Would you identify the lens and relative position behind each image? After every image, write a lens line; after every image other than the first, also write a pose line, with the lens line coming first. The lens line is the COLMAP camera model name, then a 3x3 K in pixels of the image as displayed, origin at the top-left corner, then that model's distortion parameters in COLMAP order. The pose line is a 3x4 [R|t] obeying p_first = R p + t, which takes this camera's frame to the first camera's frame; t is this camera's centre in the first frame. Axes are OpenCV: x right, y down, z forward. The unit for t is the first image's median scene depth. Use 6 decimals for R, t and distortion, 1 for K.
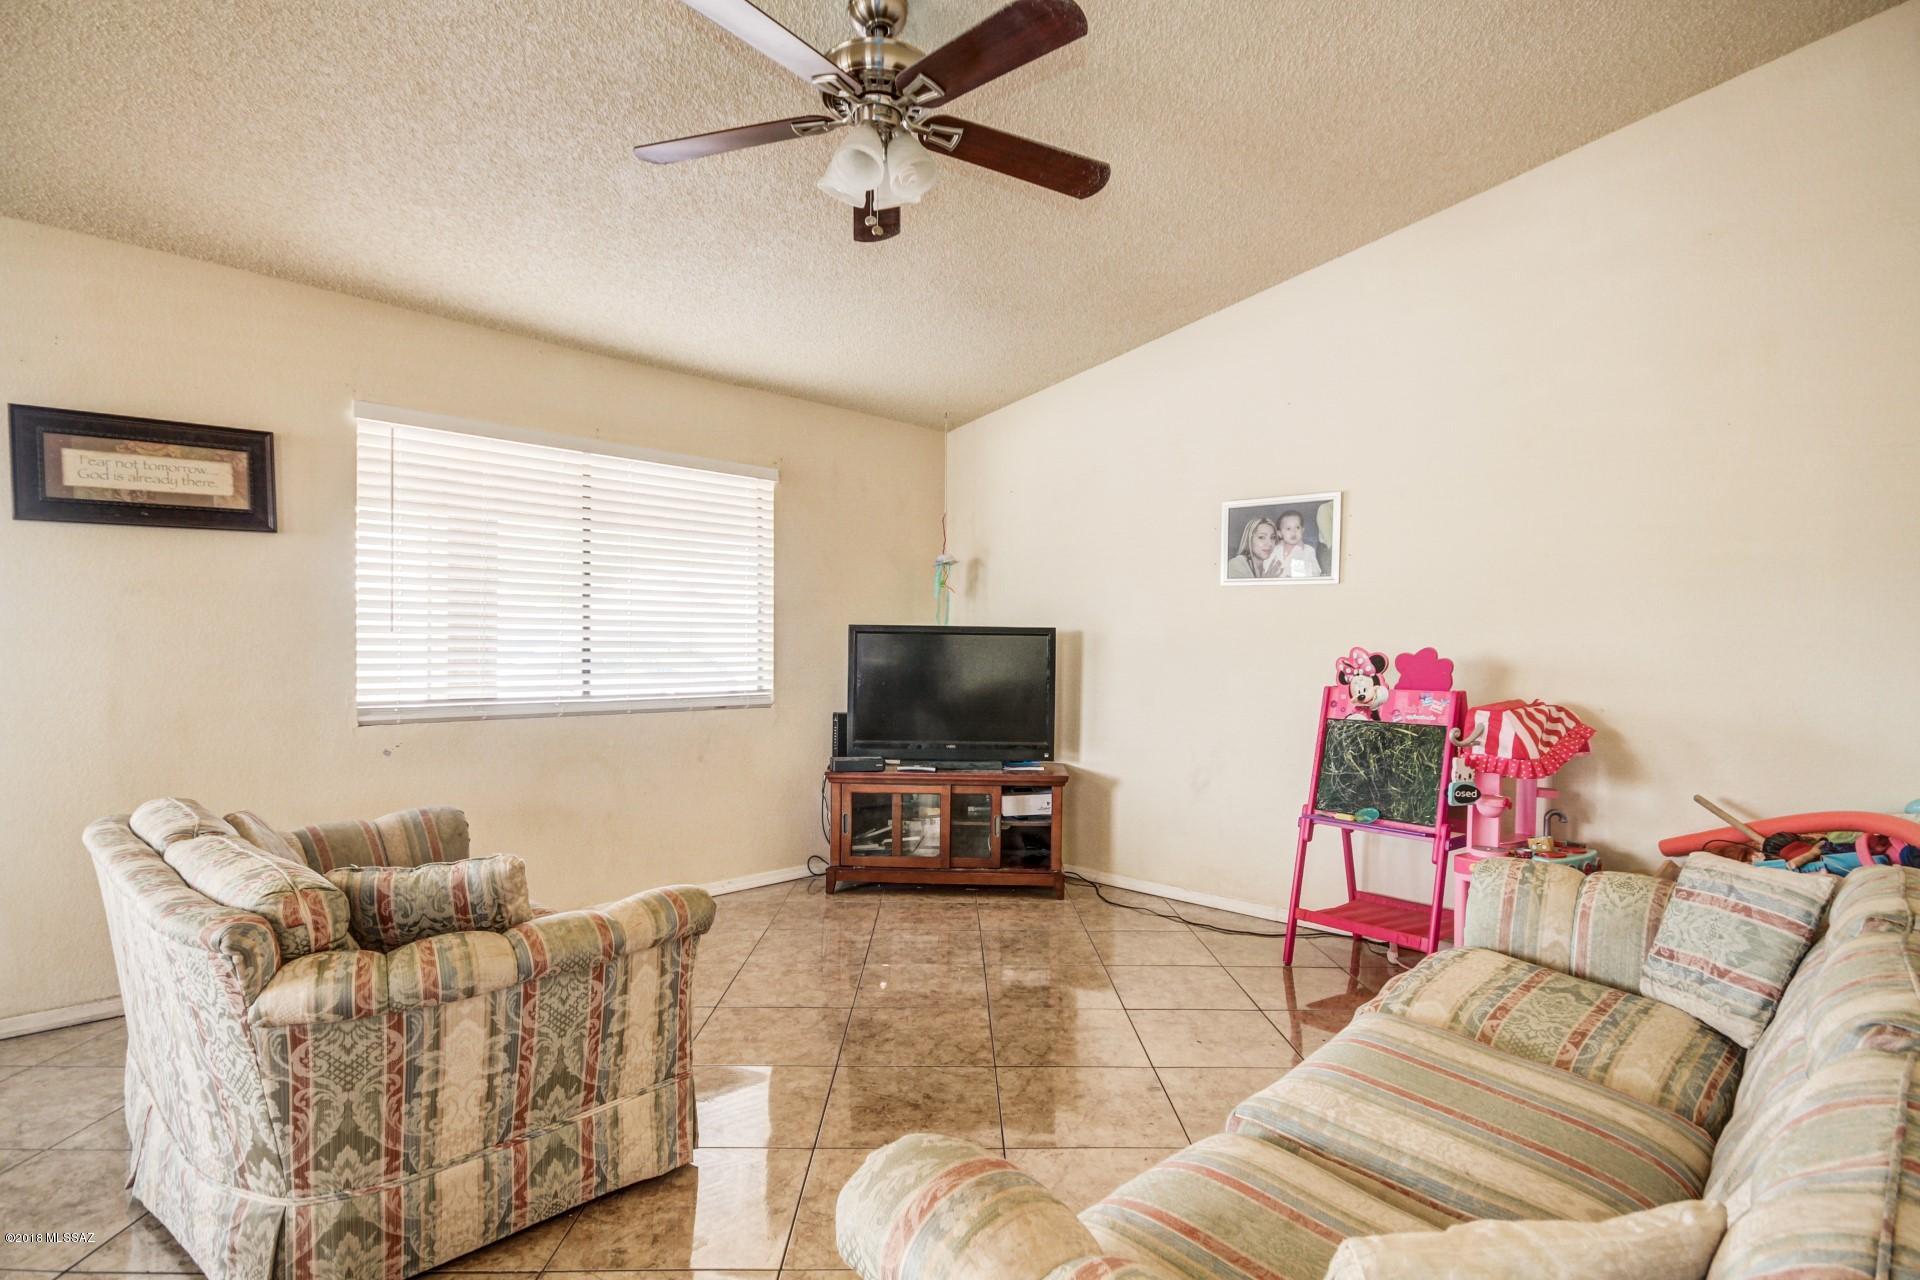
lens RADIAL K [[997.8, 0, 953.9], [0, 997.8, 648.2], [0, 0, 1]] dist [-0.004556, 0.009051]
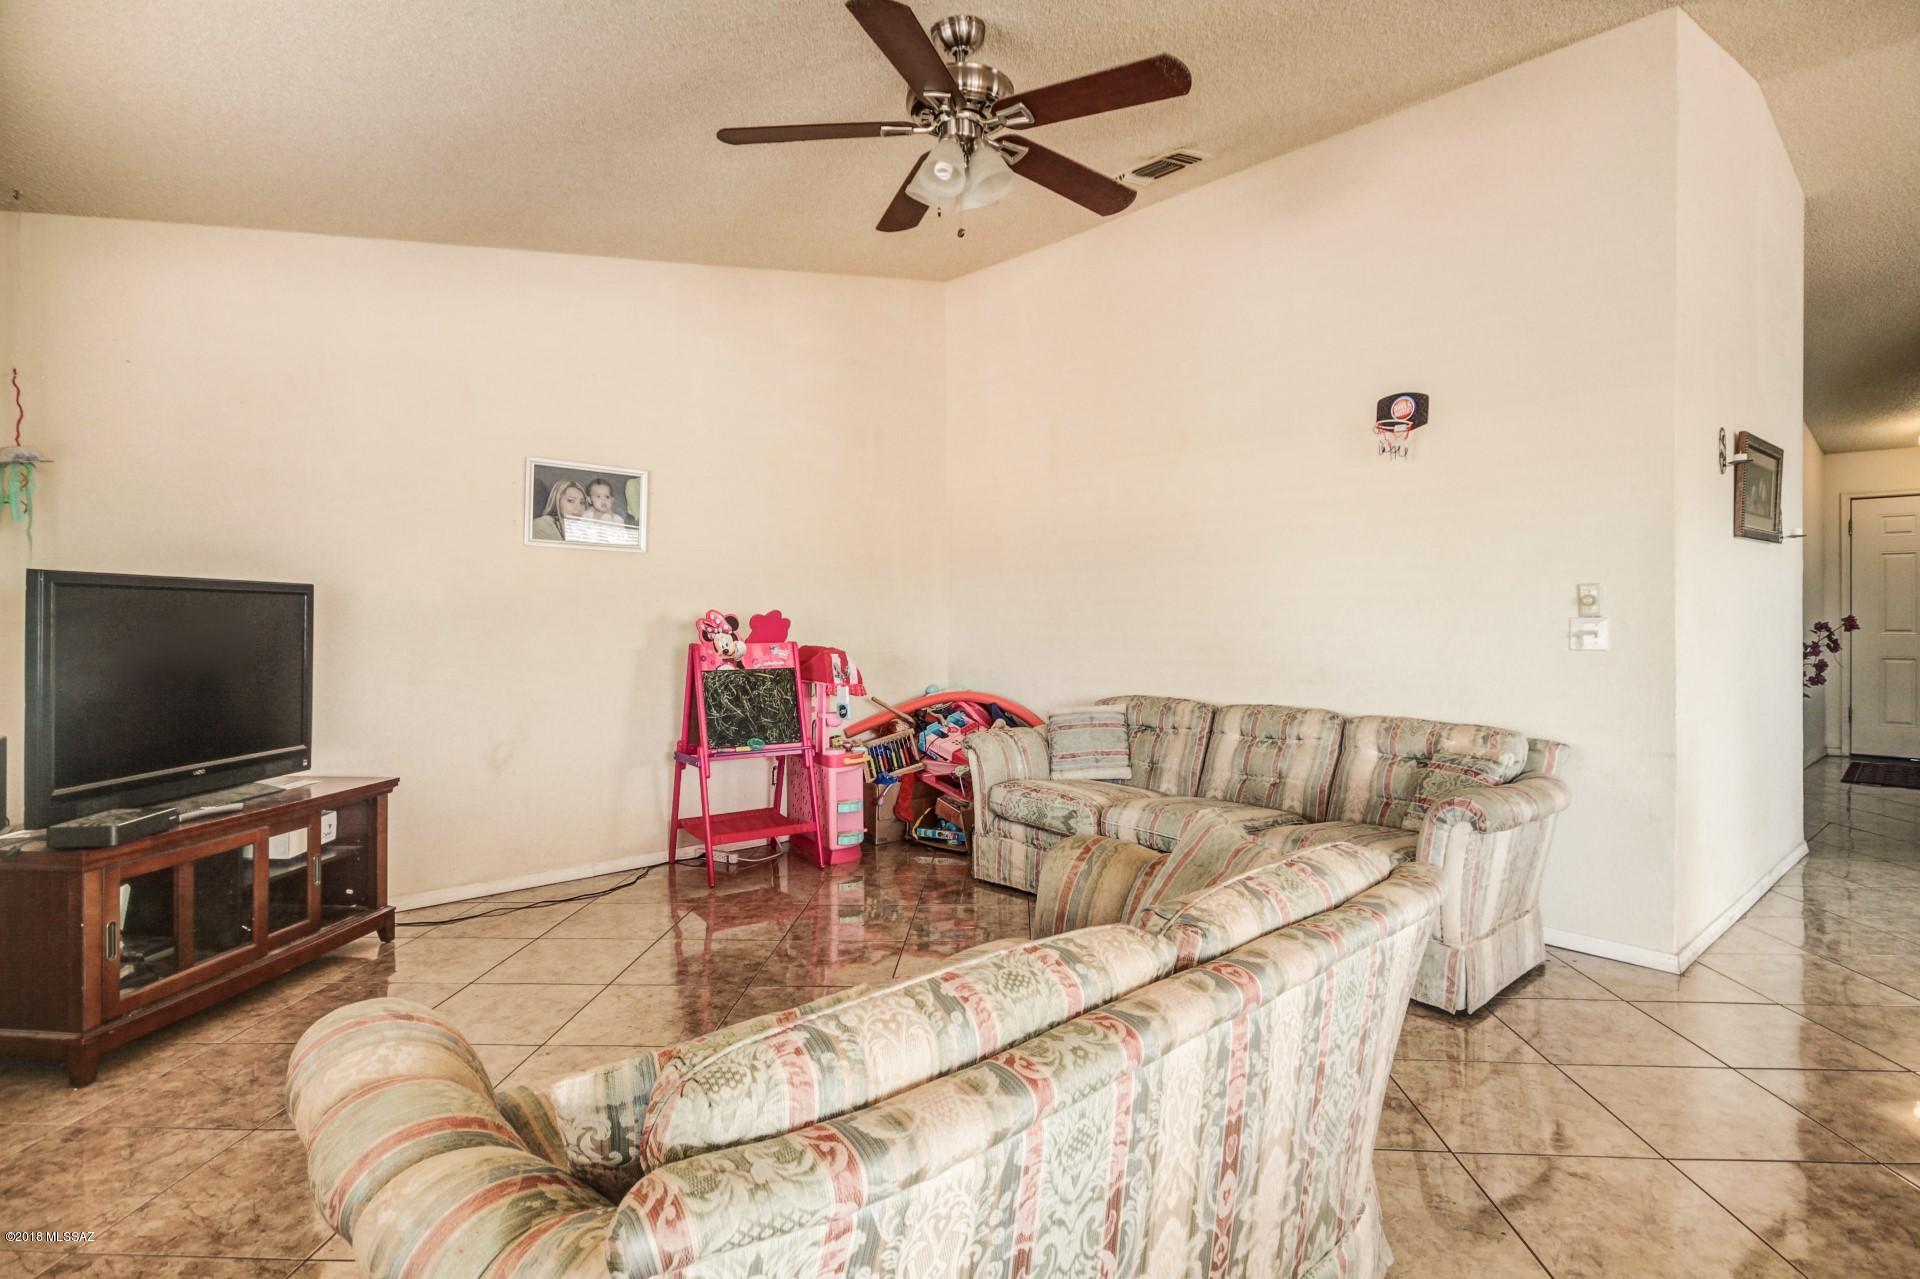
lens RADIAL K [[997.8, 0, 953.9], [0, 997.8, 647.7], [0, 0, 1]] dist [-0.004556, 0.009051]
pose [[0.048561, -0.035173, 0.998201, -0.772296], [0.007091, 0.999367, 0.034869, 0.004621], [-0.998795, 0.005385, 0.048780, 0.650938]]
